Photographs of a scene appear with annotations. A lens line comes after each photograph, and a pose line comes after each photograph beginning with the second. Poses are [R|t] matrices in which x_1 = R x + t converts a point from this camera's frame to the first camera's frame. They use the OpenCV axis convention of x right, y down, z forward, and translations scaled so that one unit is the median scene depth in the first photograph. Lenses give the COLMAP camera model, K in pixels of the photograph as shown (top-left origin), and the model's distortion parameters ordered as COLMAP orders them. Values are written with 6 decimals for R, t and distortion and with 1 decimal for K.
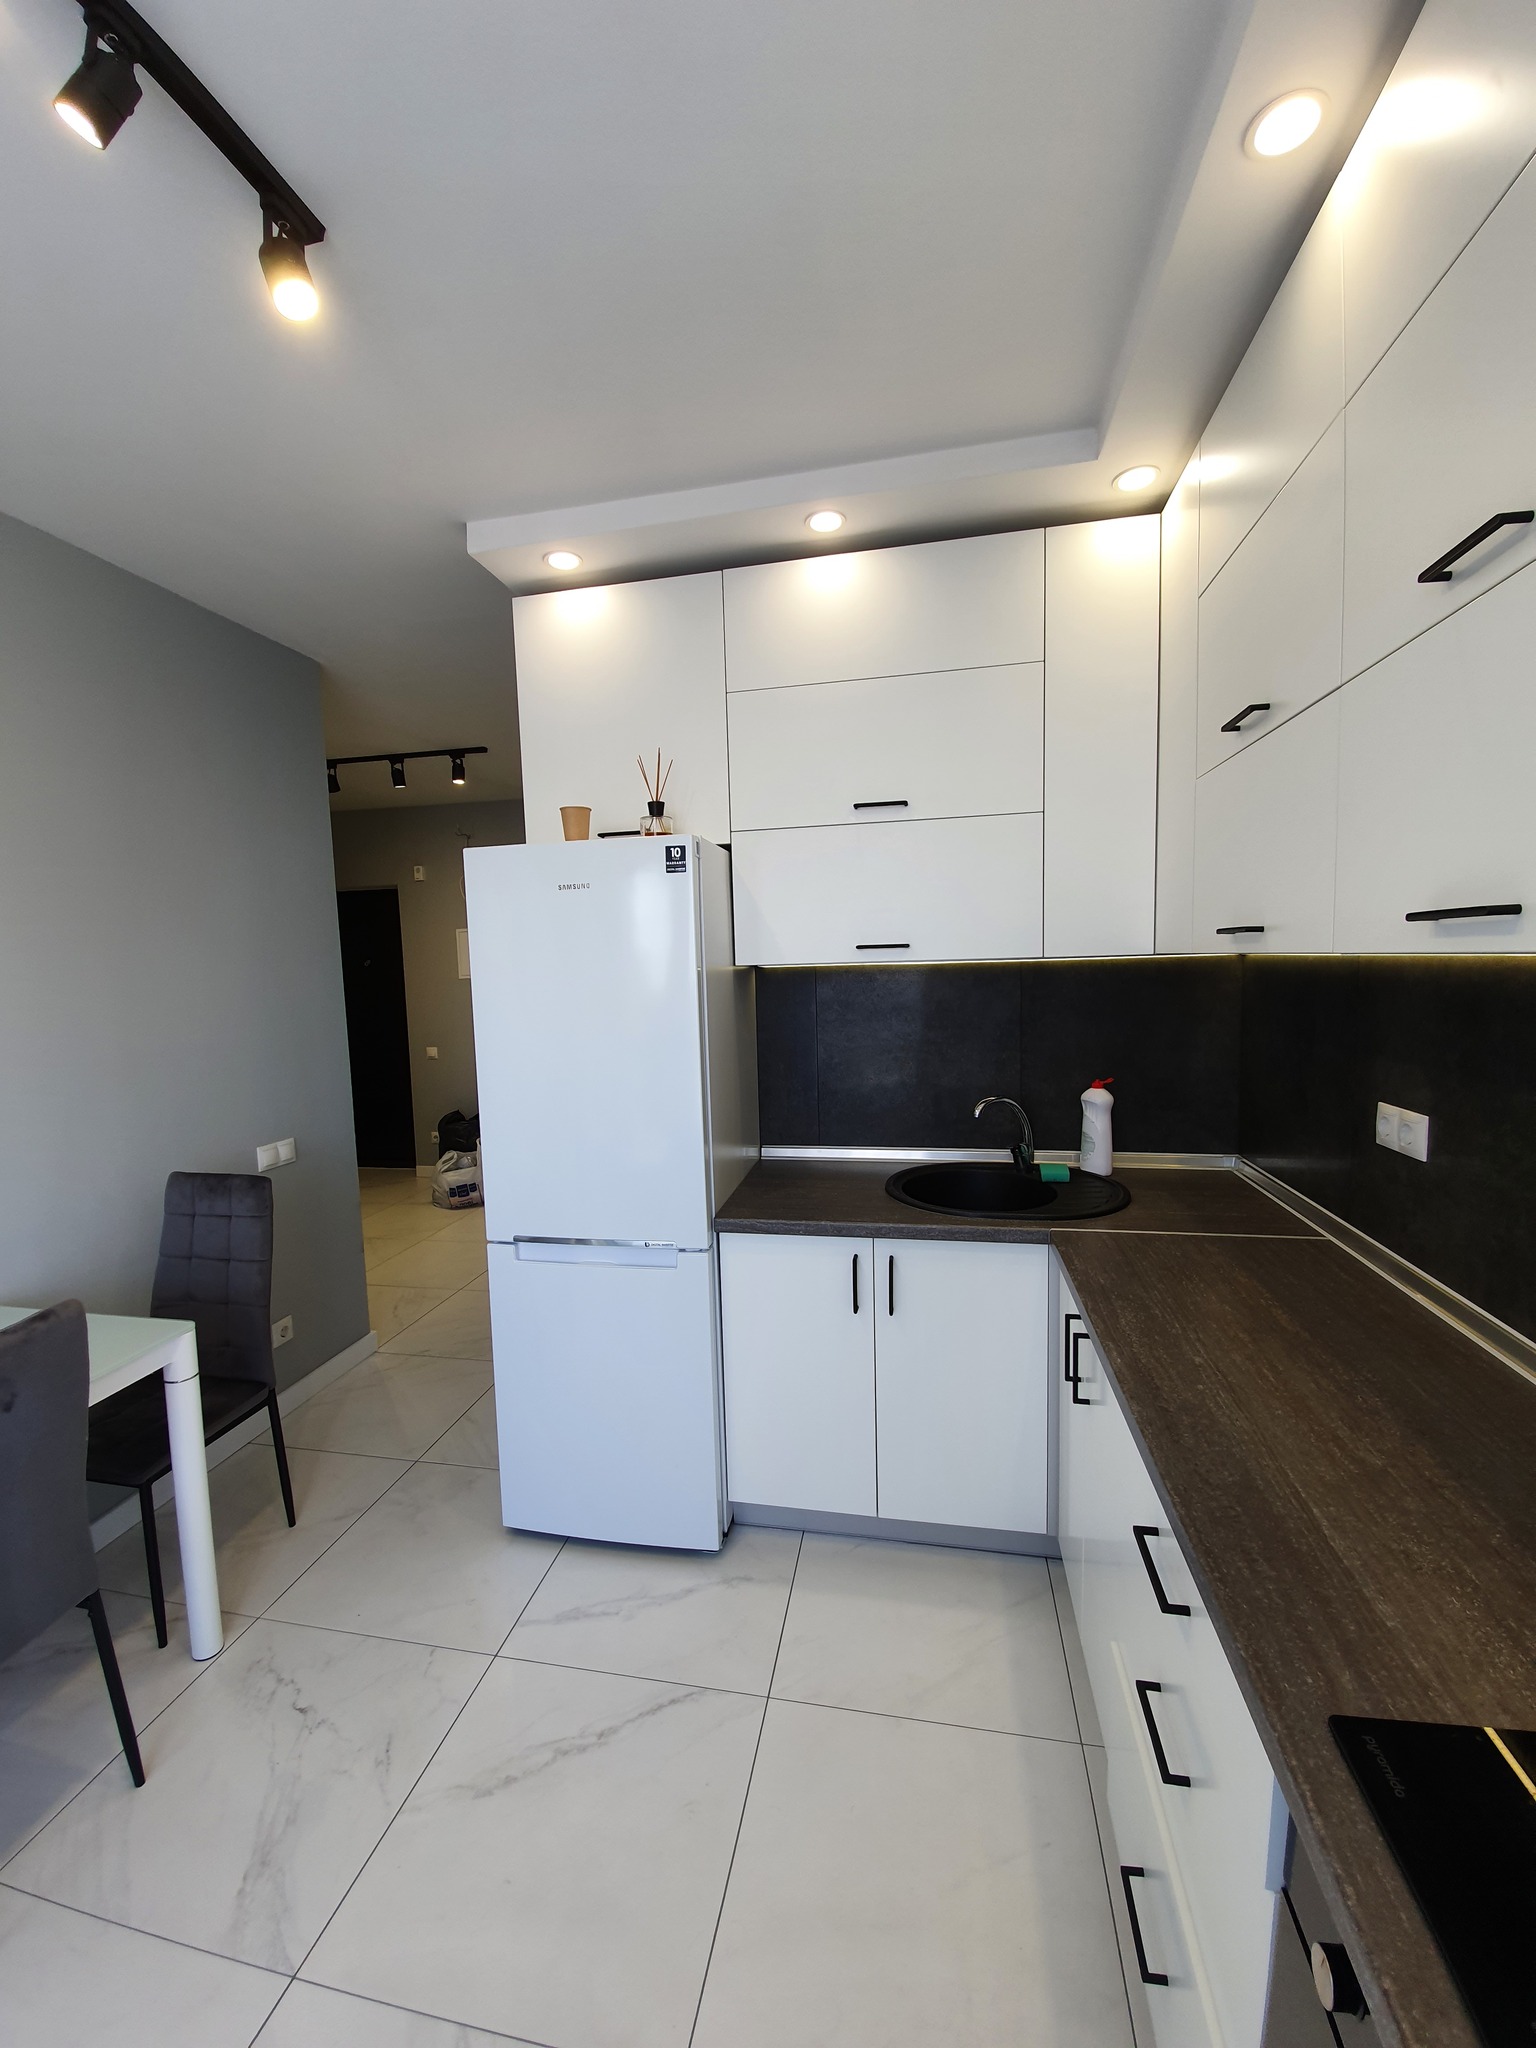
lens RADIAL K [[831.0, 0, 768.0], [0, 831.0, 1024.0], [0, 0, 1]] dist [-0.000624, -0.000060]
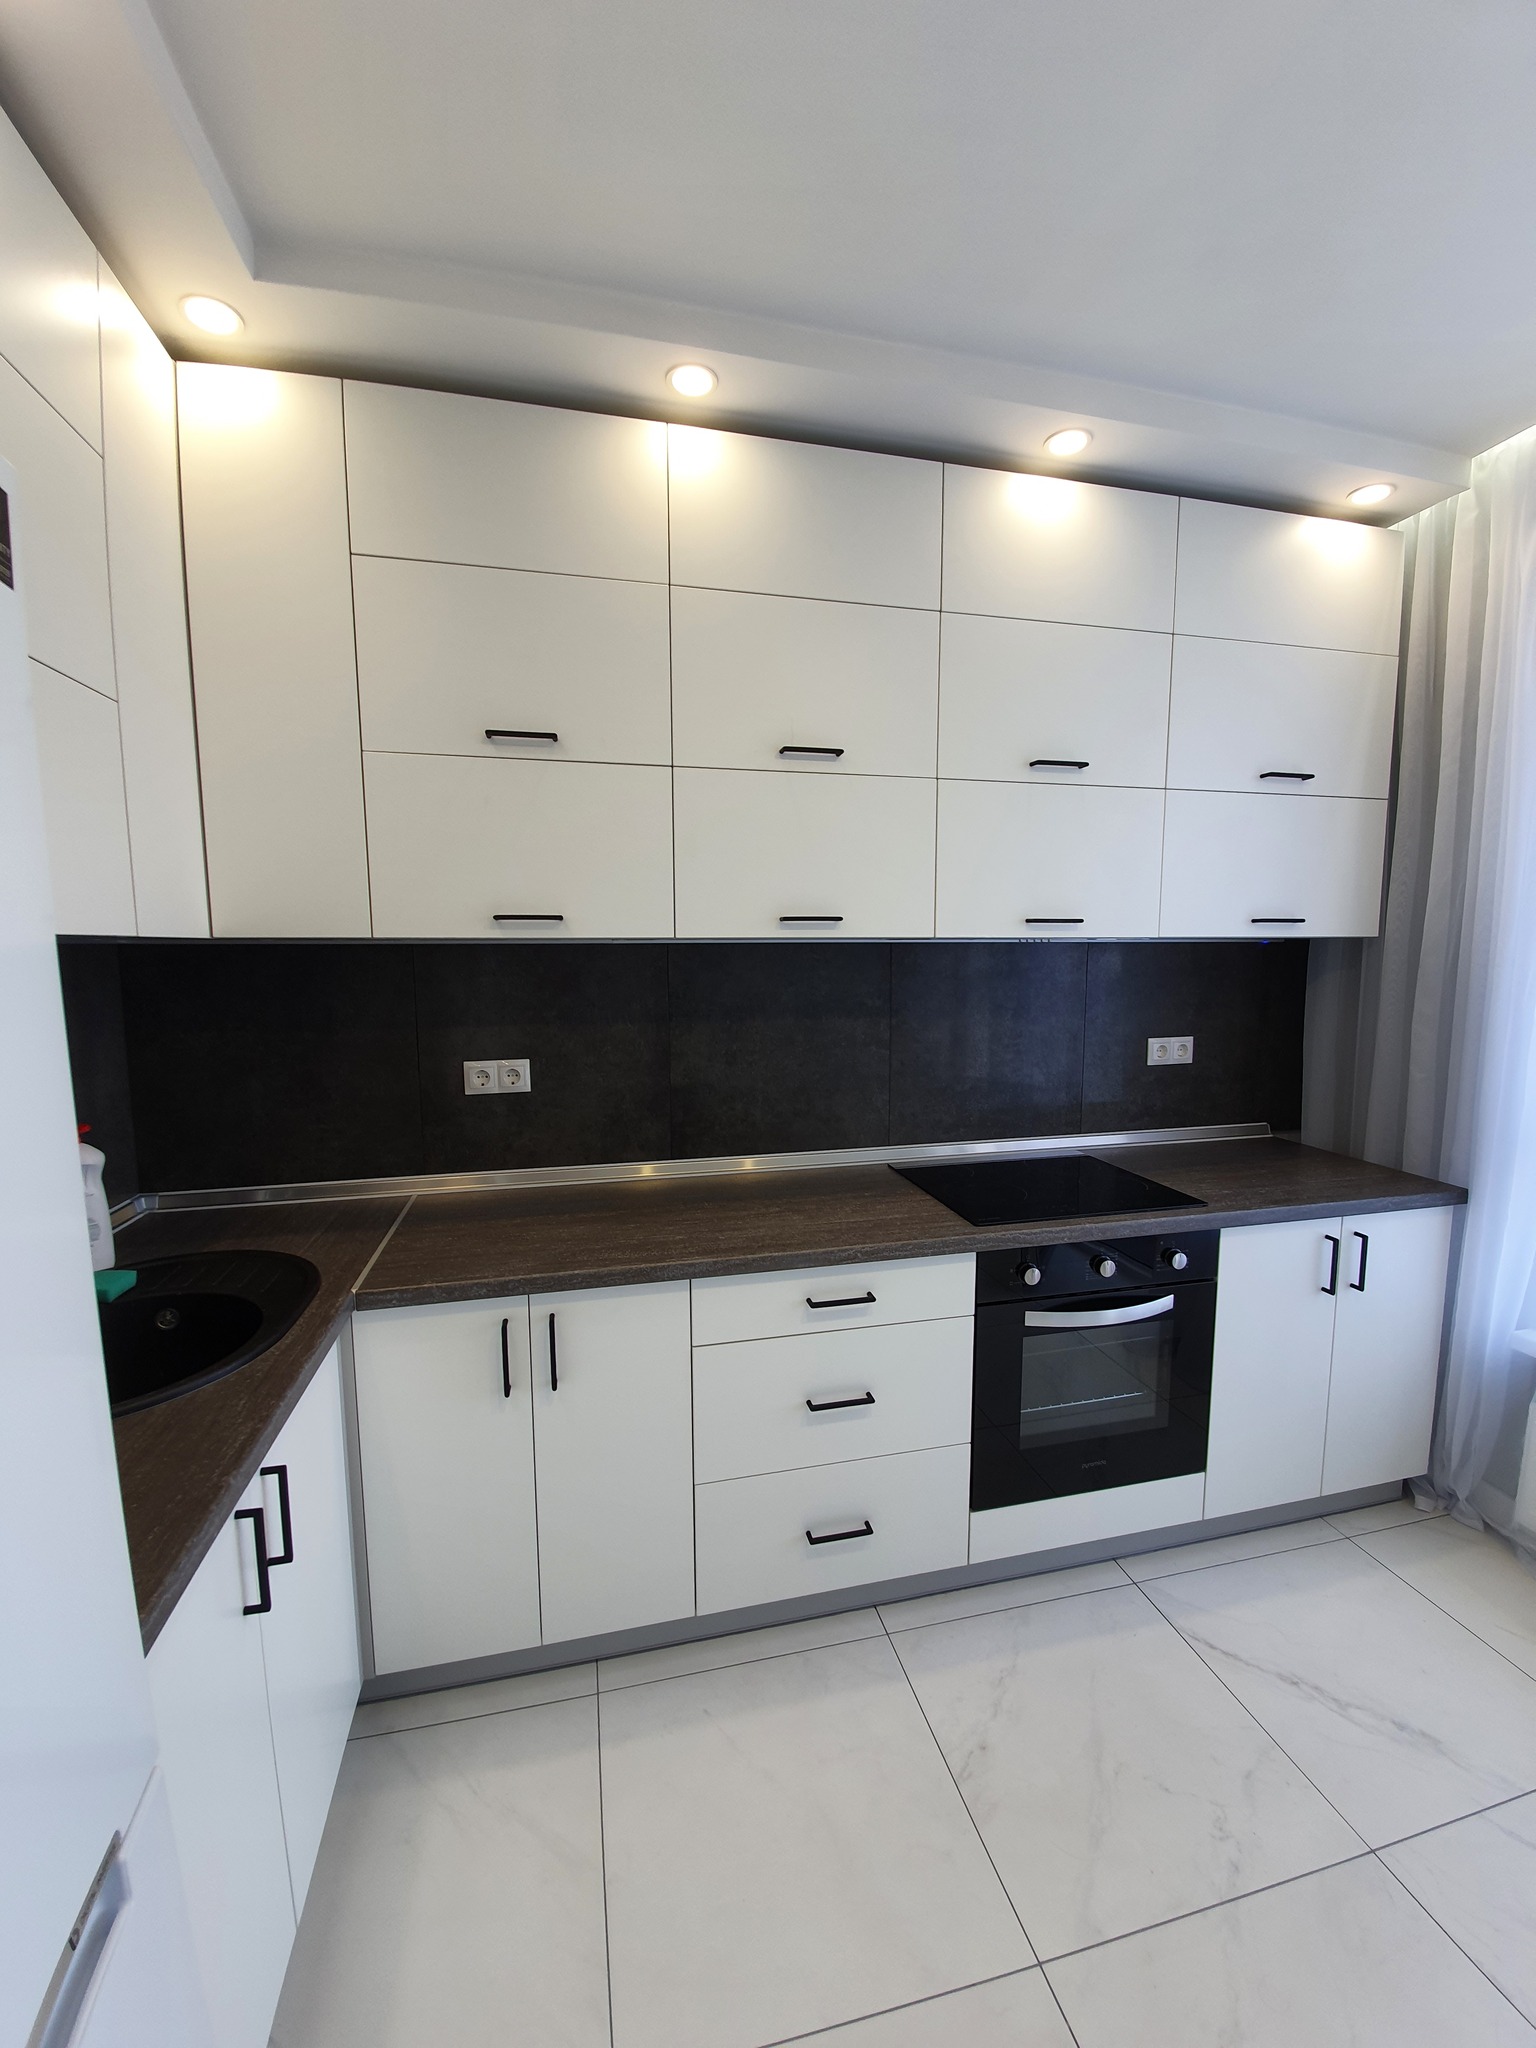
lens RADIAL K [[831.0, 0, 768.0], [0, 831.0, 1024.0], [0, 0, 1]] dist [-0.000624, -0.000060]
pose [[-0.412749, -0.067778, 0.908320, -0.712658], [0.087674, 0.989641, 0.113686, -0.076808], [-0.906615, 0.126560, -0.402531, 1.311046]]
